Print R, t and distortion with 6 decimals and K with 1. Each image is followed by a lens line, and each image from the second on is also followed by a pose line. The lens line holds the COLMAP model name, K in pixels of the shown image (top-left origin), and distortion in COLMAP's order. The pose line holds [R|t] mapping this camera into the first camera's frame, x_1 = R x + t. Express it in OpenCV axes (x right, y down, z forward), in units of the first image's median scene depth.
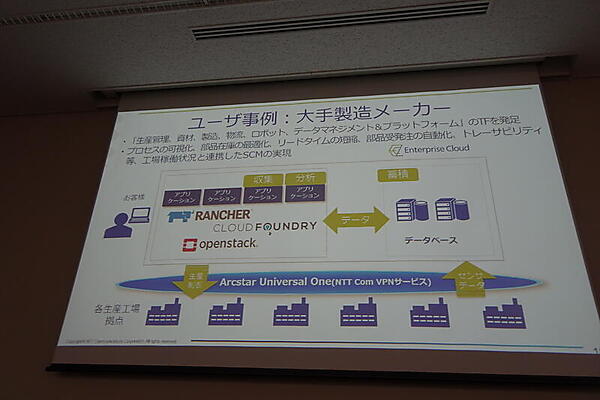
lens RADIAL K [[413.6, 0, 303.5], [0, 413.6, 199.0], [0, 0, 1]] dist [0.004115, 0.003307]
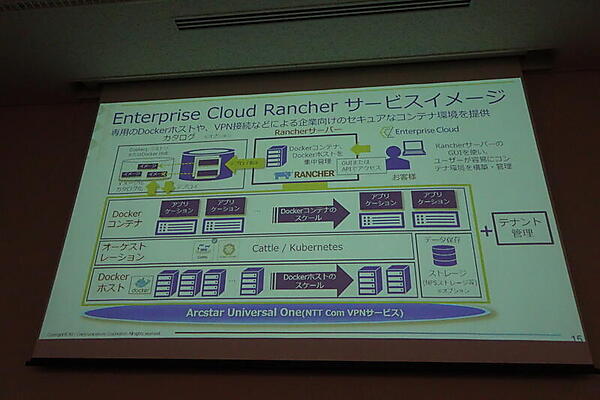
lens RADIAL K [[413.4, 0, 315.9], [0, 413.4, 201.7], [0, 0, 1]] dist [0.000859, 0.007764]
pose [[0.999607, -0.002474, 0.027910, 0.048005], [0.001731, 0.999645, 0.026589, -0.001825], [-0.027966, -0.026530, 0.999257, -0.005906]]
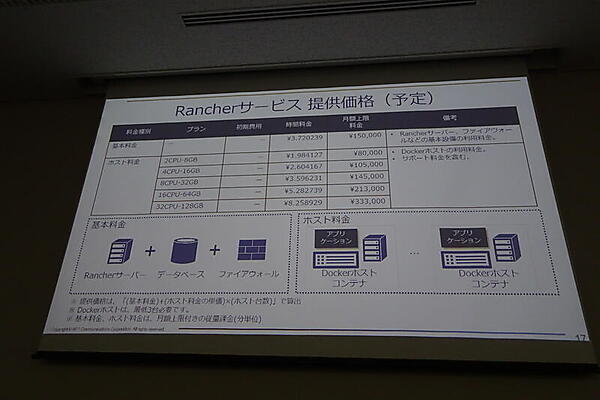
lens RADIAL K [[412.3, 0, 300.0], [0, 412.3, 200.0], [0, 0, 1]] dist [-0.005605, -0.003374]
pose [[0.999681, 0.006319, 0.024465, -0.010258], [-0.006995, 0.999593, 0.027651, 0.000343], [-0.024280, -0.027814, 0.999318, 0.001533]]
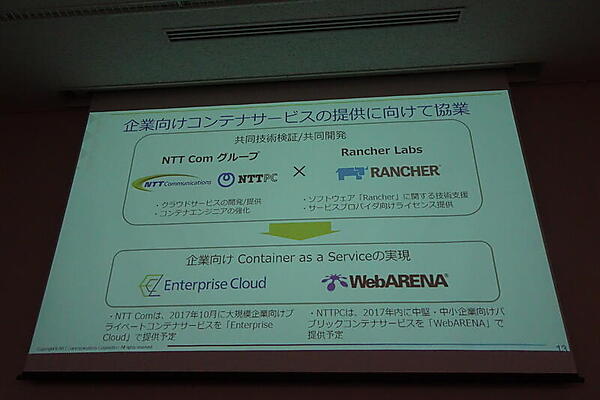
lens RADIAL K [[410.6, 0, 278.3], [0, 410.6, 192.1], [0, 0, 1]] dist [0.002456, -0.003814]
pose [[0.998503, -0.000728, 0.054697, -0.069865], [0.001988, 0.999734, -0.022983, 0.002466], [-0.054665, 0.023057, 0.998238, 0.009113]]
